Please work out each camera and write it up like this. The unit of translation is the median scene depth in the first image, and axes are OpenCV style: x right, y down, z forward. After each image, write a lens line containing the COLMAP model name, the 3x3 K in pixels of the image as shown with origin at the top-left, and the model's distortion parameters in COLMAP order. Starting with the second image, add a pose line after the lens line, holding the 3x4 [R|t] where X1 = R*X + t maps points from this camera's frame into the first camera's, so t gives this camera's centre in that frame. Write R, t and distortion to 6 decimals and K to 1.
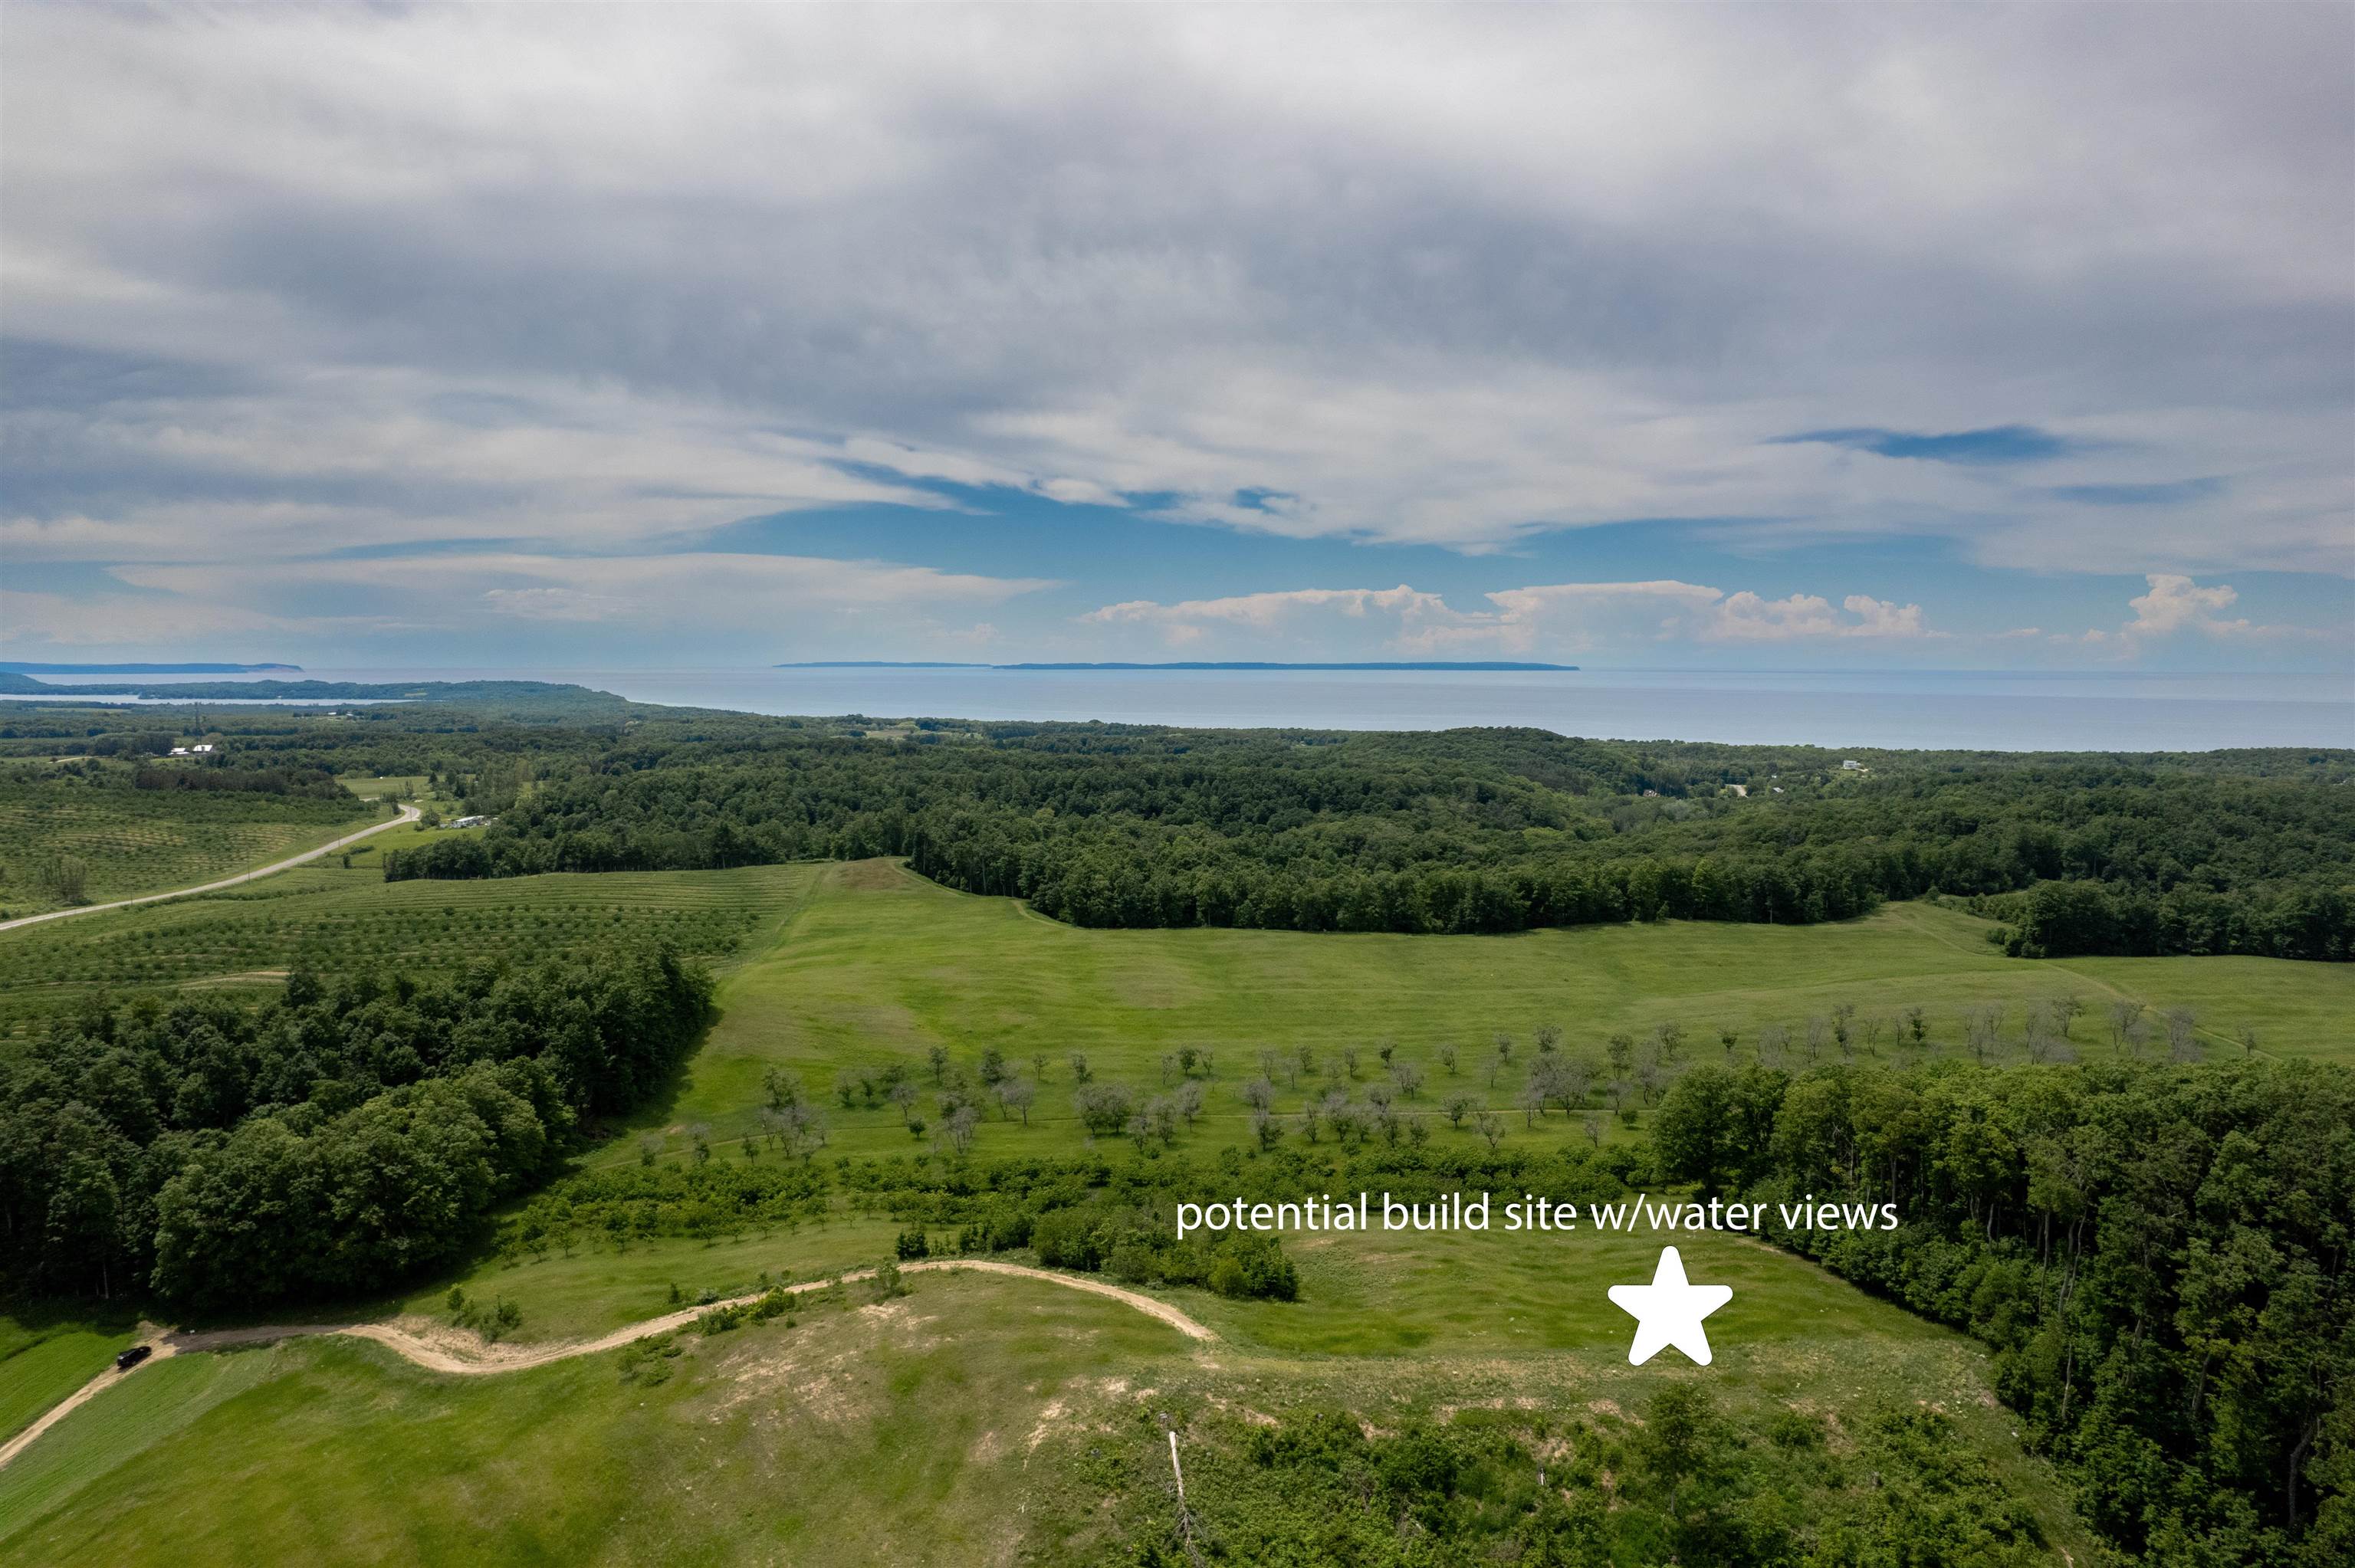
lens RADIAL K [[1515.7, 0, 1184.3], [0, 1515.7, 777.1], [0, 0, 1]] dist [-0.078938, 0.076693]
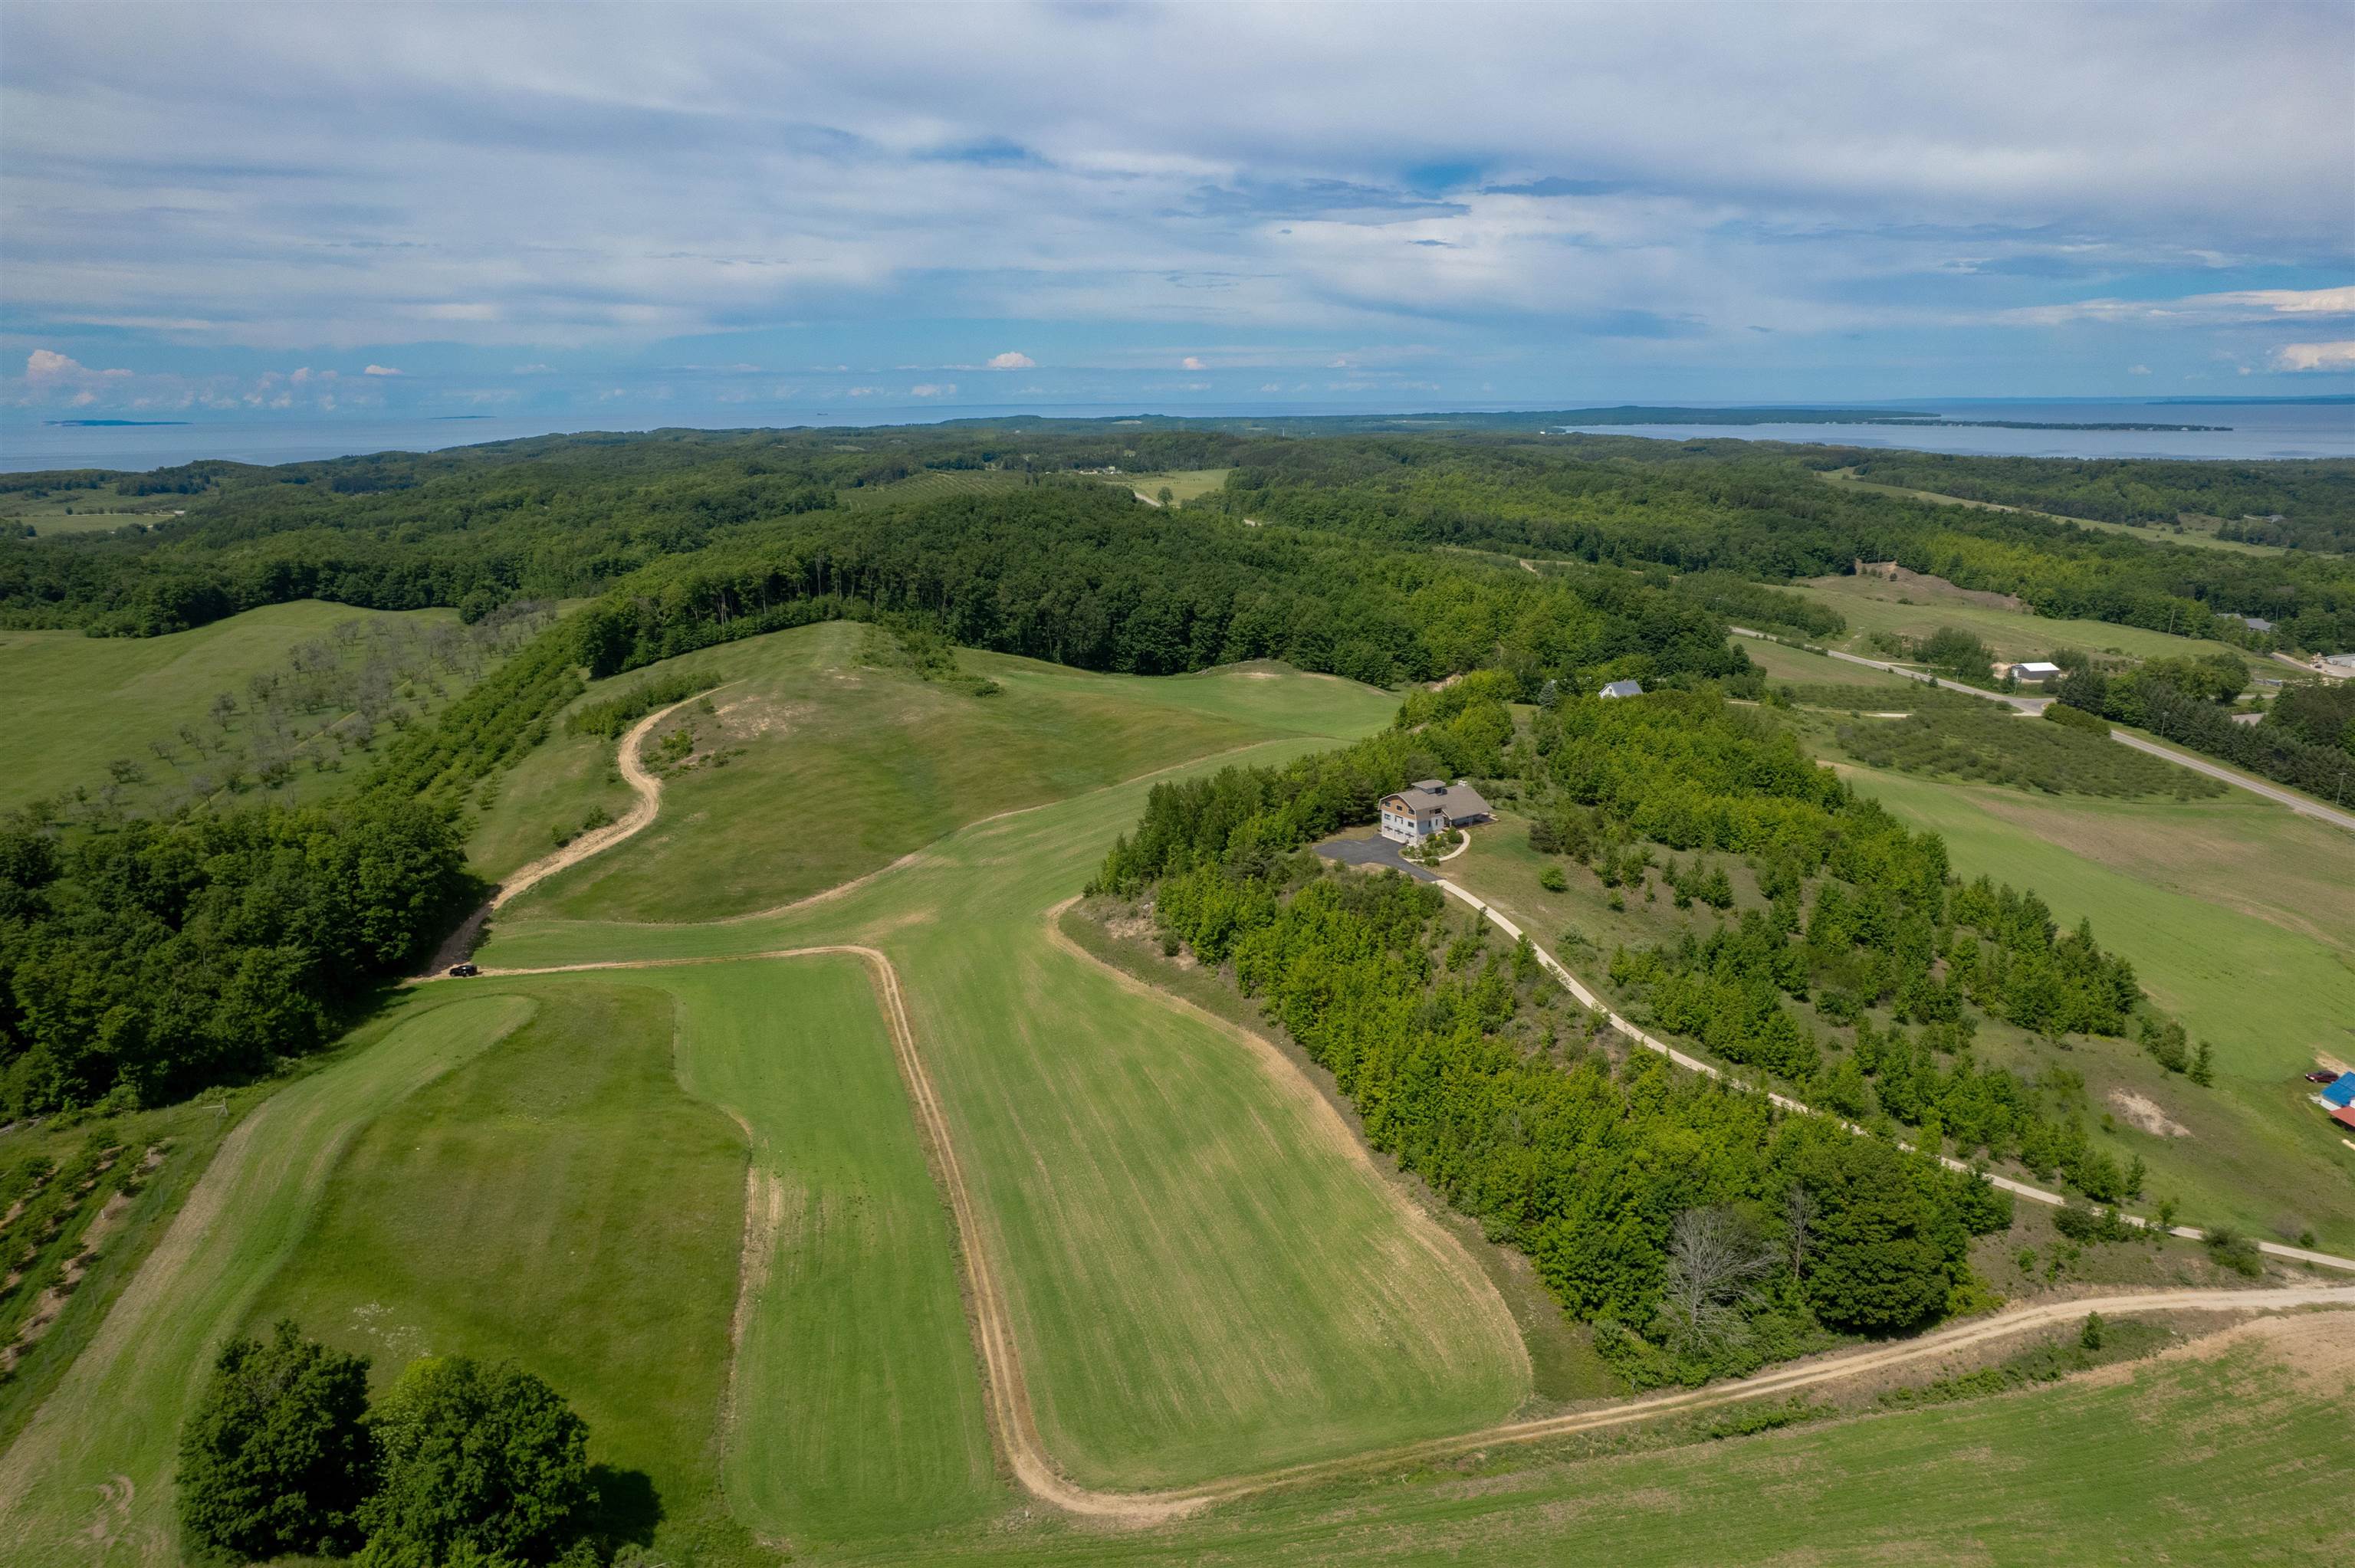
lens RADIAL K [[1515.7, 0, 1184.3], [0, 1515.7, 777.1], [0, 0, 1]] dist [-0.078938, 0.076693]
pose [[-0.189127, -0.240795, 0.951971, -1.039698], [0.086484, 0.961615, 0.260417, -0.036022], [-0.978137, 0.131582, -0.161043, 0.283102]]
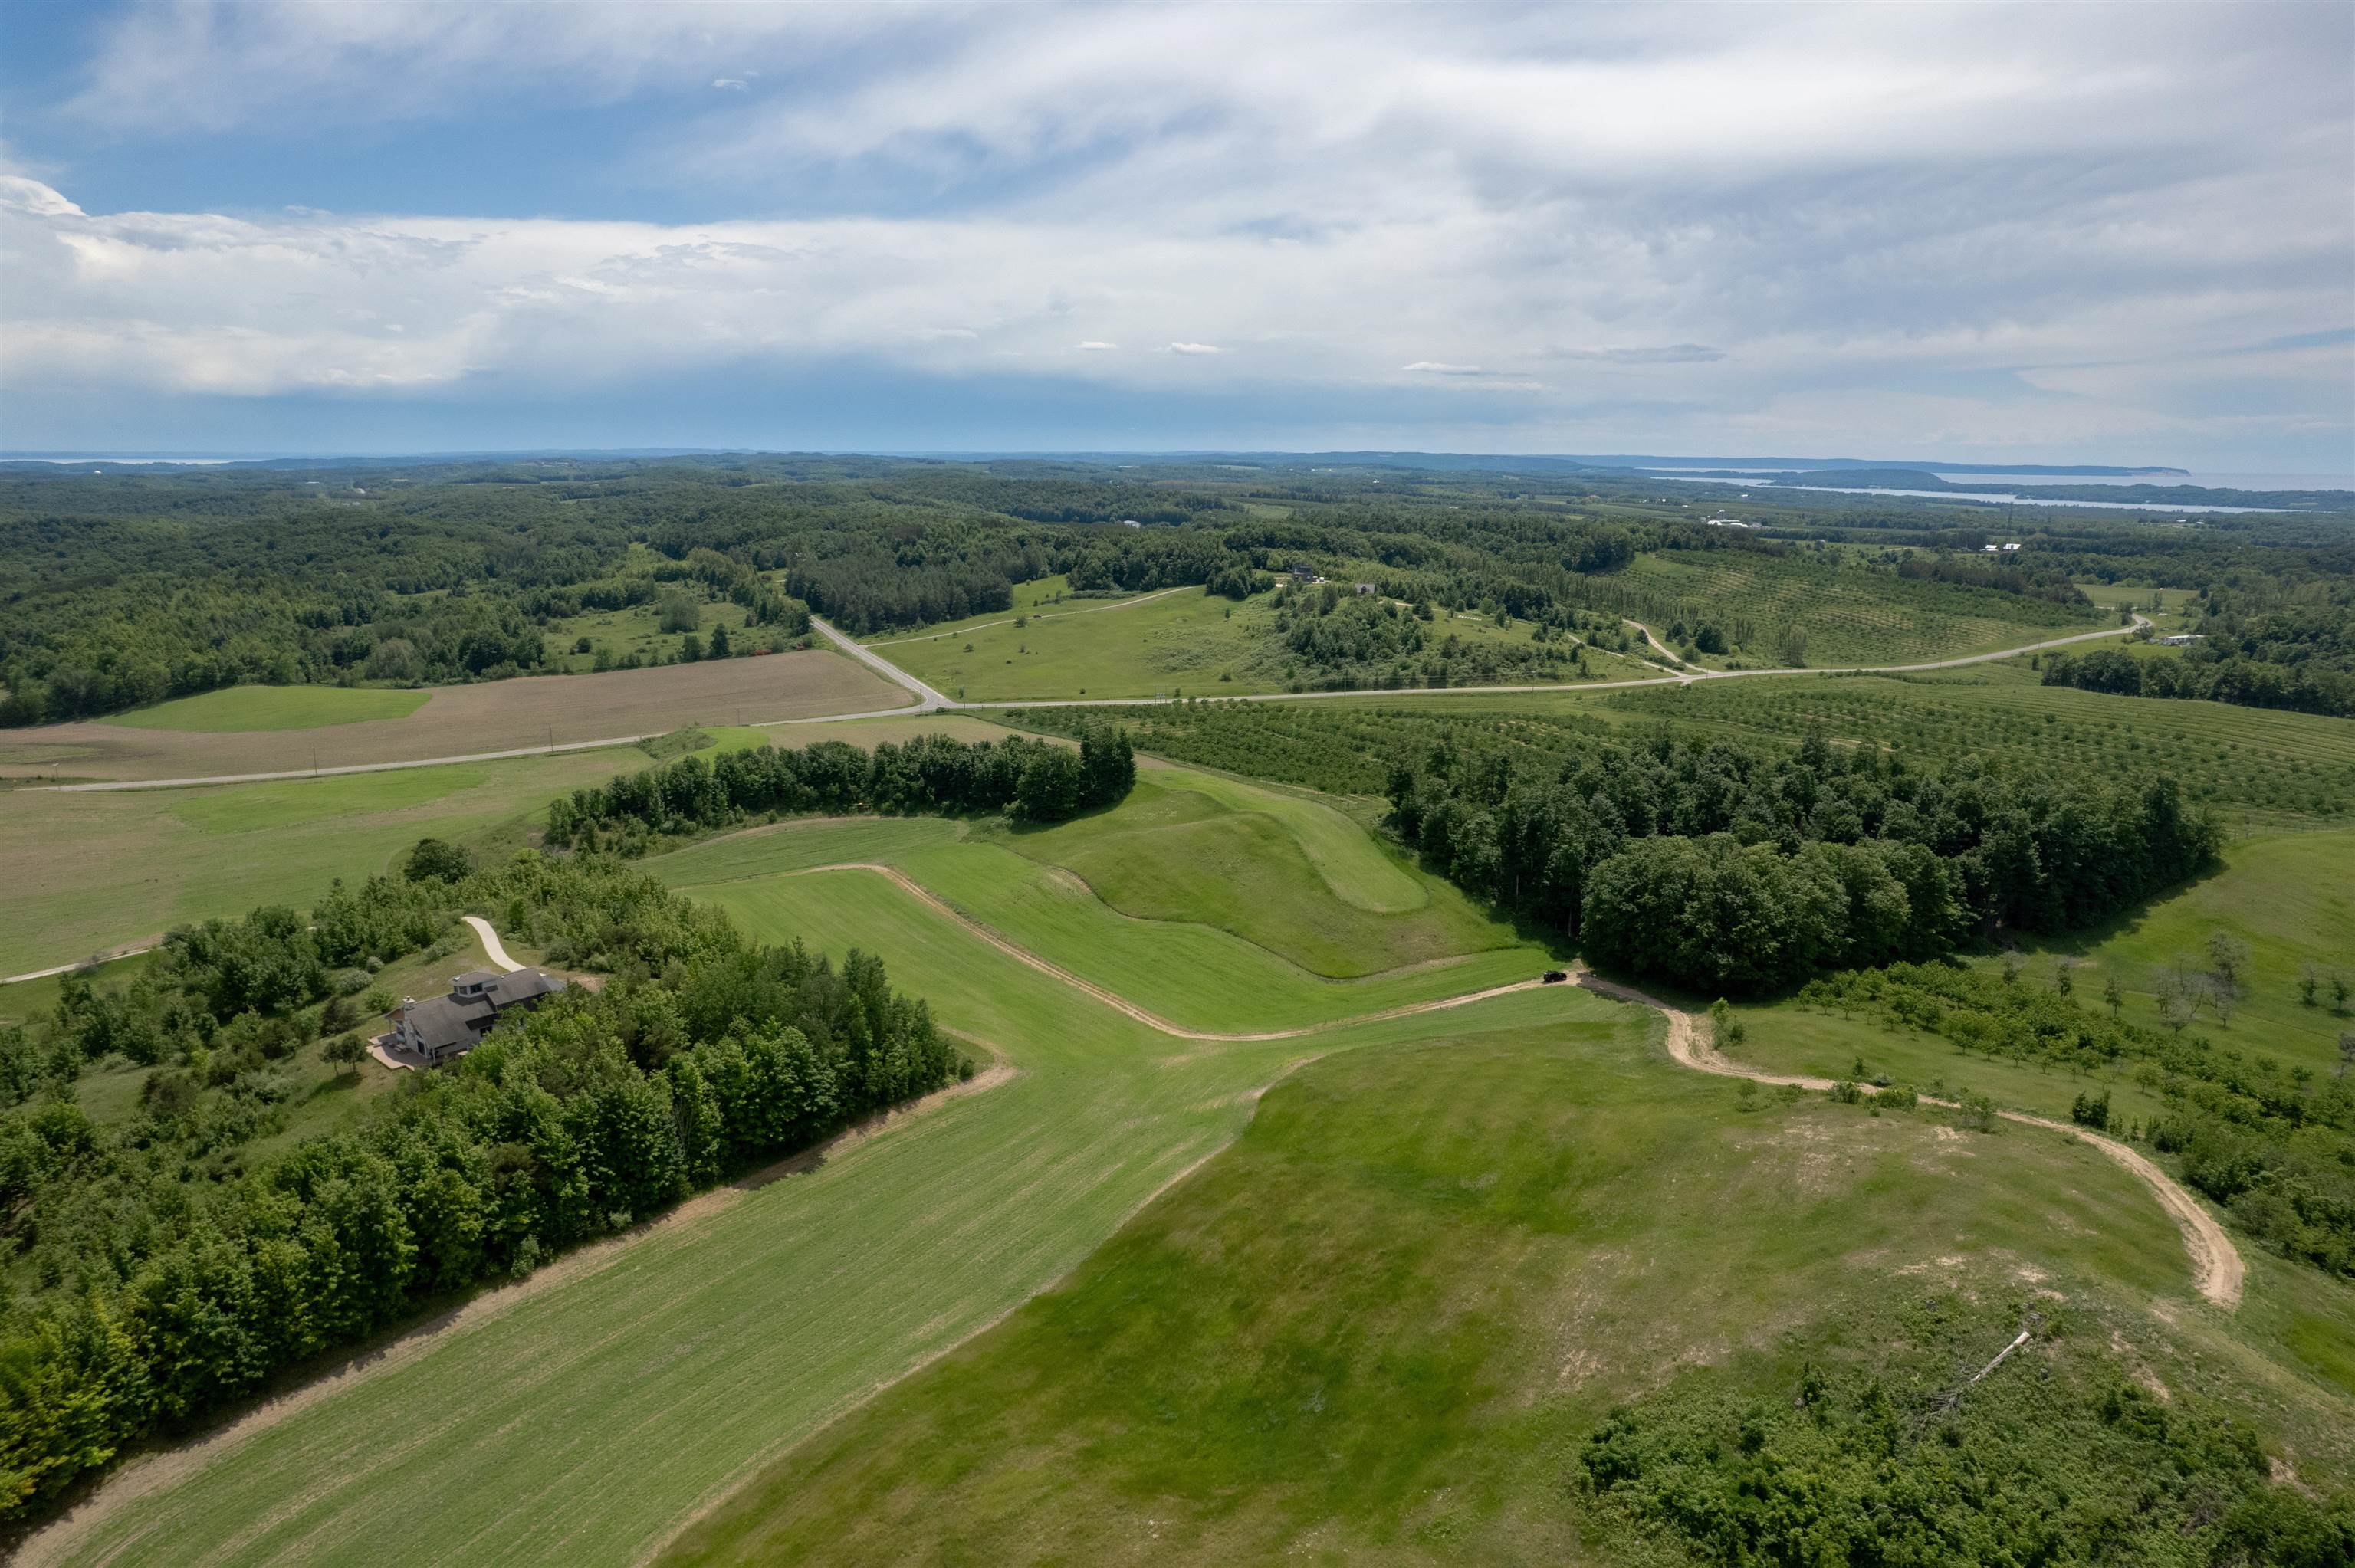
lens RADIAL K [[1515.7, 0, 1184.3], [0, 1515.7, 777.1], [0, 0, 1]] dist [-0.078938, 0.076693]
pose [[0.427054, 0.196463, -0.882625, 0.165761], [-0.080538, 0.980496, 0.179279, -0.004166], [0.900632, -0.005477, 0.434548, 0.049914]]
